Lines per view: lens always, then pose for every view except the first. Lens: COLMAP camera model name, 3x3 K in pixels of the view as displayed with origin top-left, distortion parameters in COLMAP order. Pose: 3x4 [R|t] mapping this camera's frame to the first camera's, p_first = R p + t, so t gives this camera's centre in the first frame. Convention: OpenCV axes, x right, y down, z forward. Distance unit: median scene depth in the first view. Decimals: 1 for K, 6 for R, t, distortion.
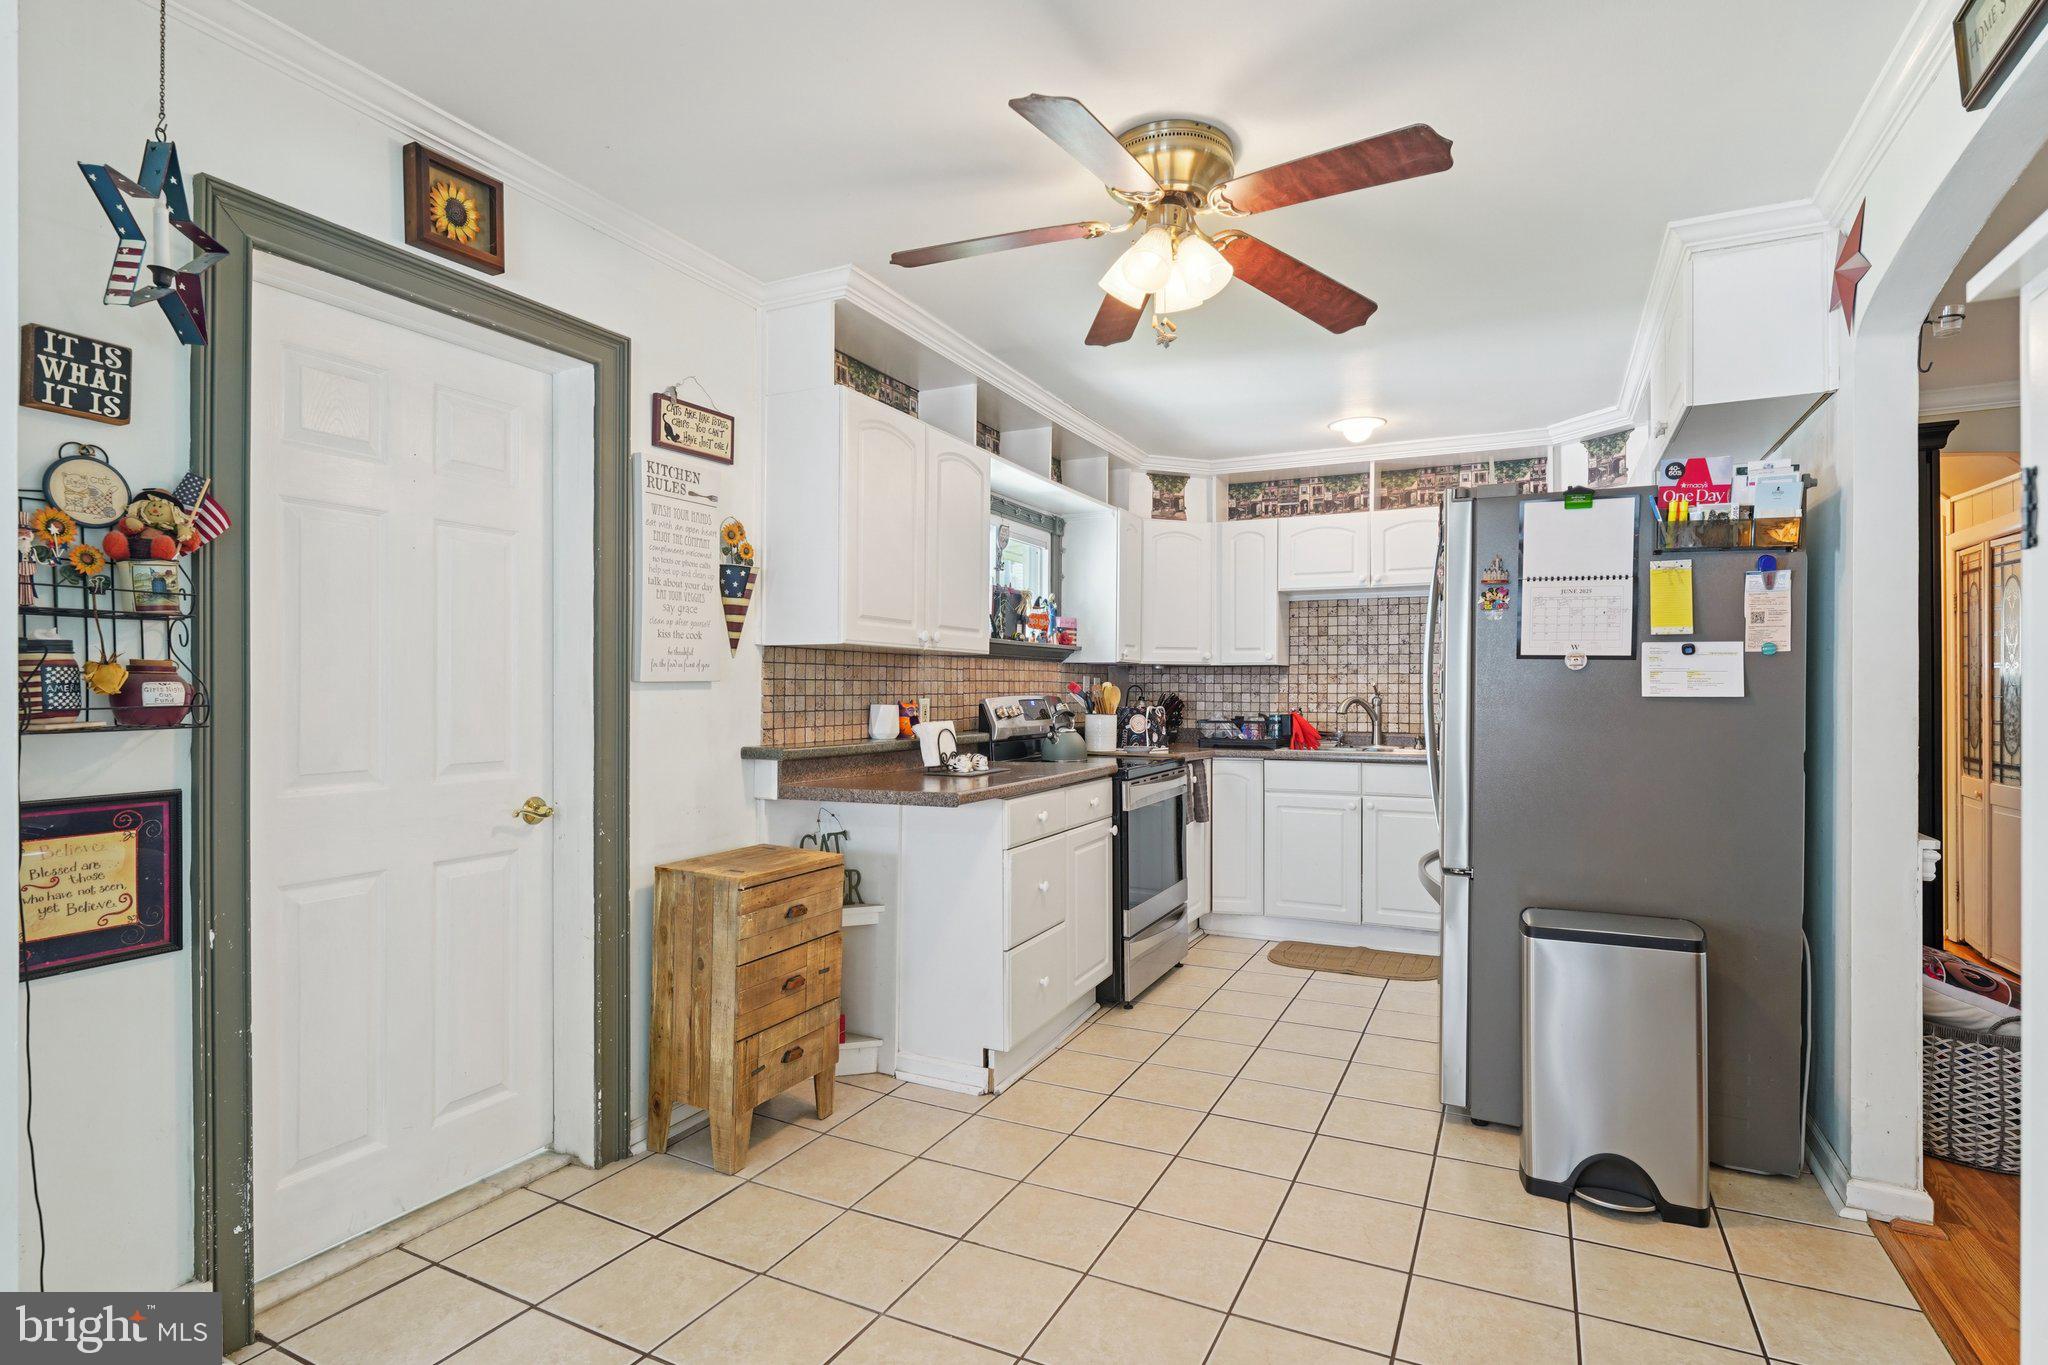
lens RADIAL K [[1009.5, 0, 999.5], [0, 1009.5, 693.2], [0, 0, 1]] dist [0.002926, -0.000091]
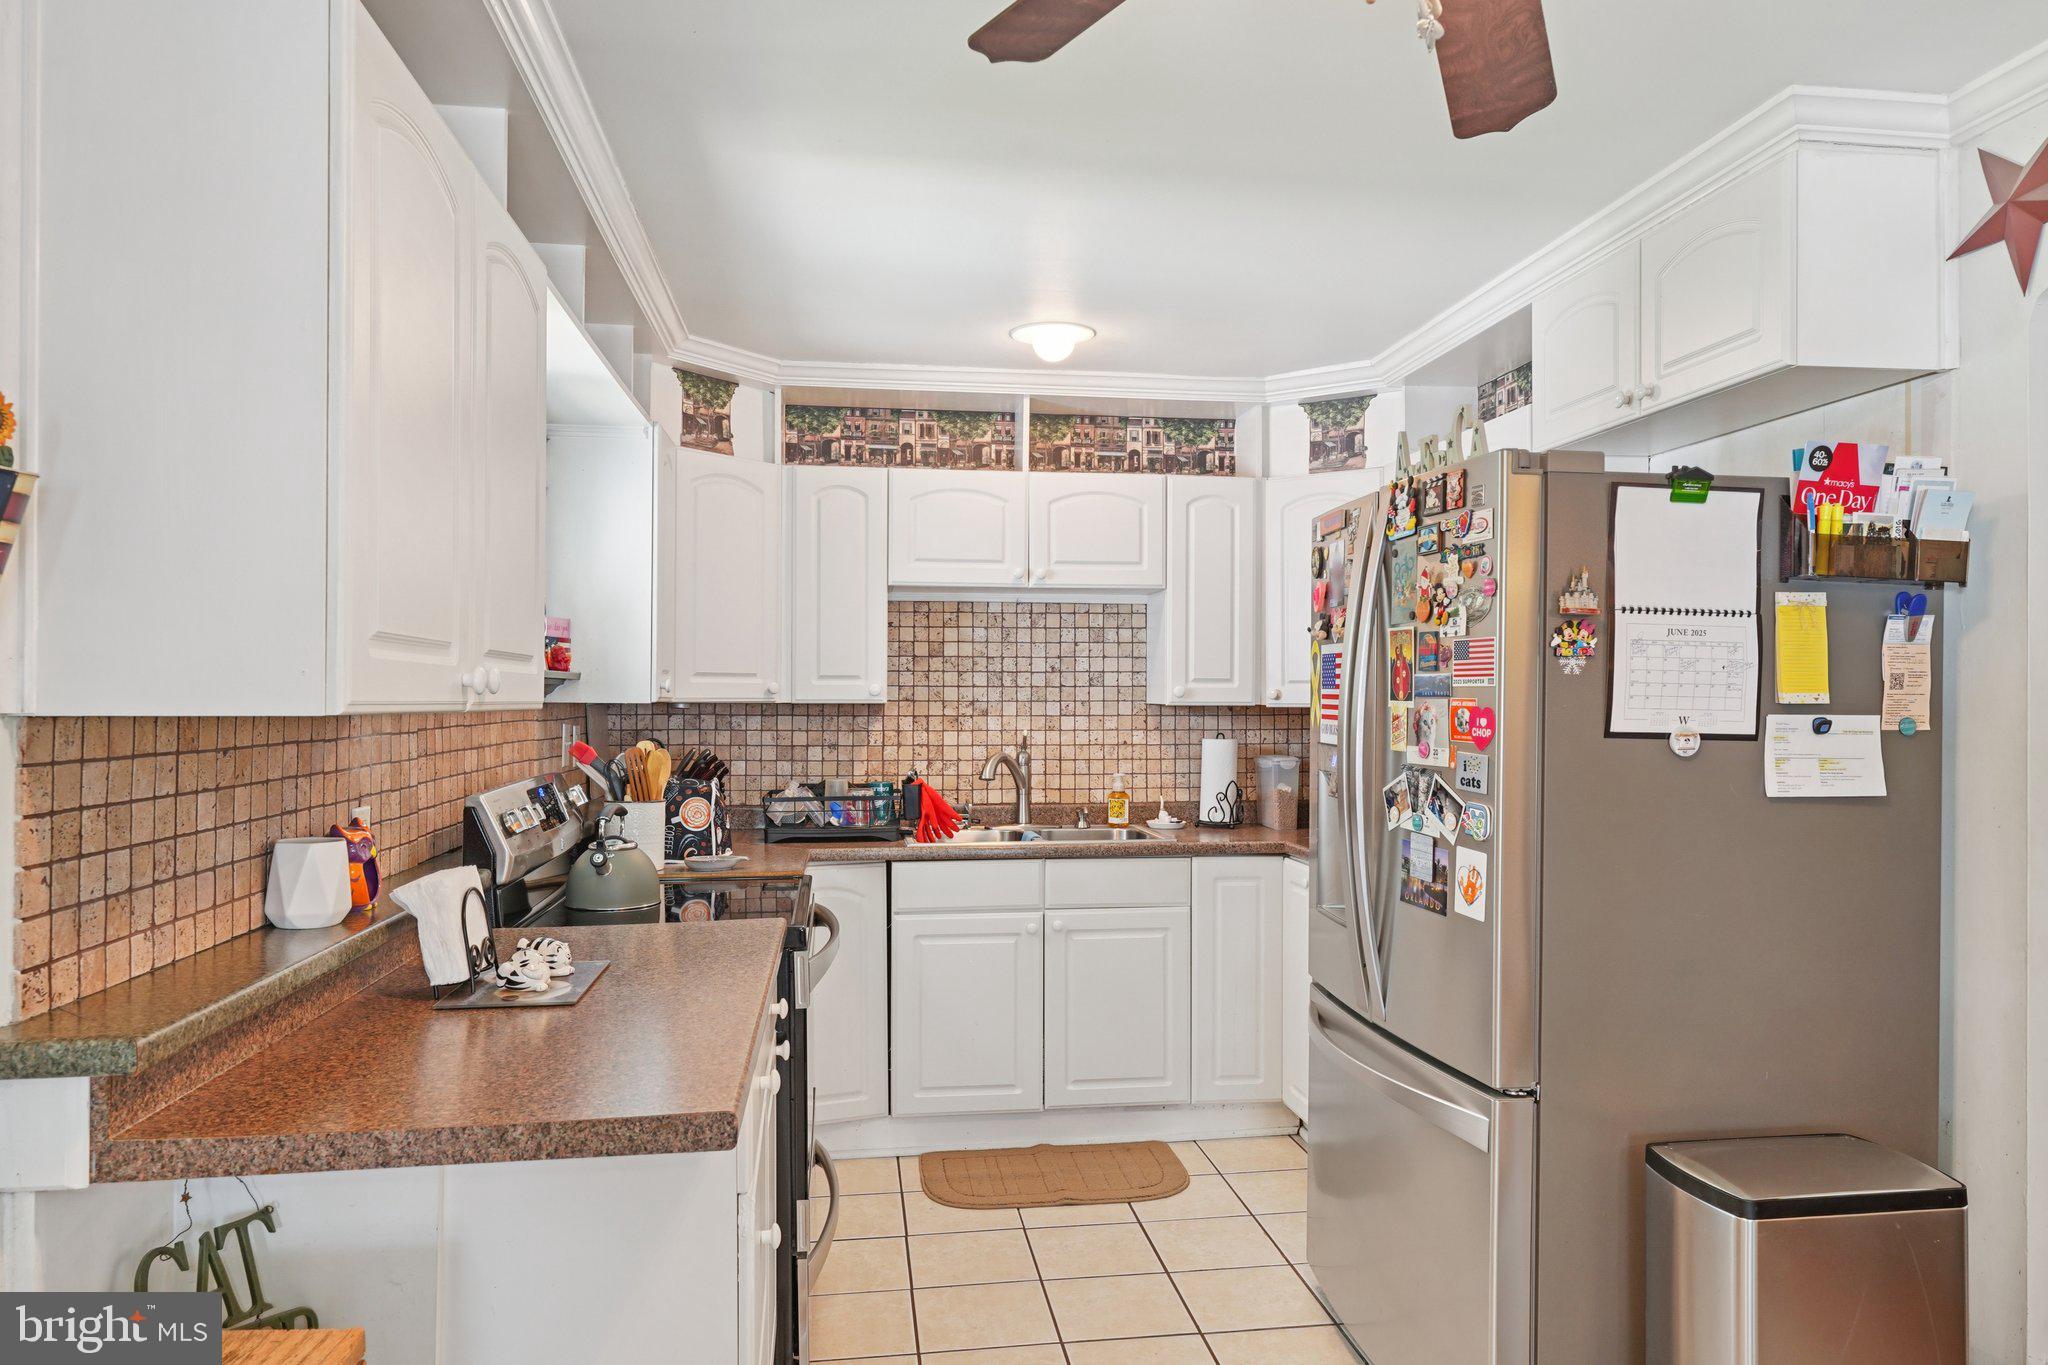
lens RADIAL K [[1338.4, 0, 1014.0], [0, 1338.4, 695.2], [0, 0, 1]] dist [0.001304, 0.000235]
pose [[0.823634, -0.001469, 0.567120, -0.149152], [0.003648, 0.999990, -0.002707, -0.035465], [-0.567110, 0.004298, 0.823631, 0.320043]]
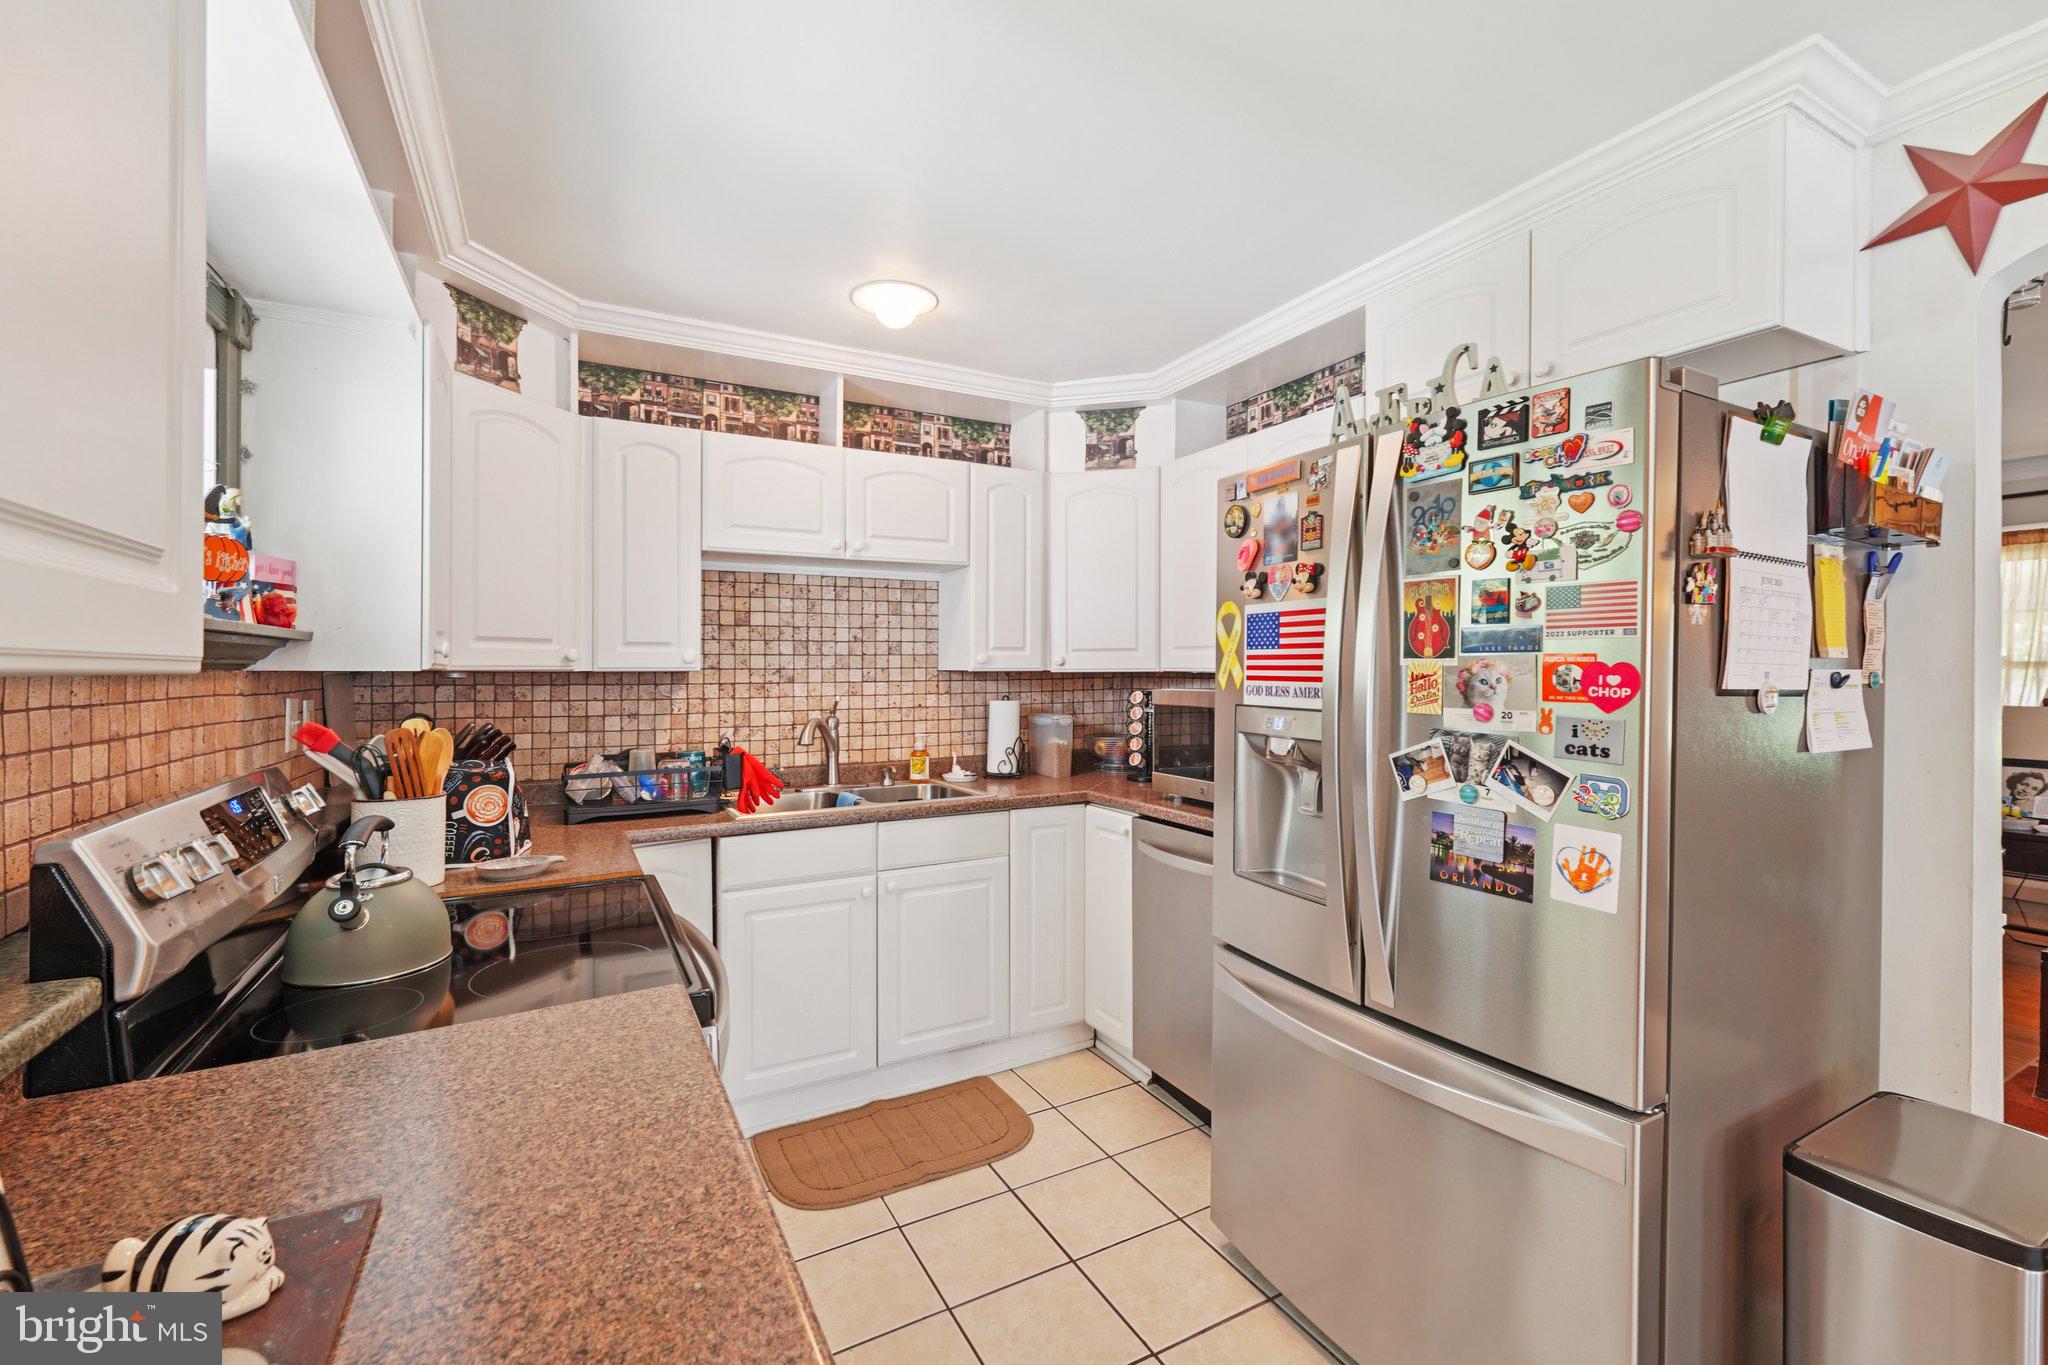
lens RADIAL K [[863.7, 0, 1032.6], [0, 863.7, 668.4], [0, 0, 1]] dist [-0.001016, -0.000142]
pose [[0.557357, -0.004835, 0.830259, -0.053451], [0.010078, 0.999949, -0.000942, -0.031471], [-0.830212, 0.008893, 0.557378, 0.631112]]
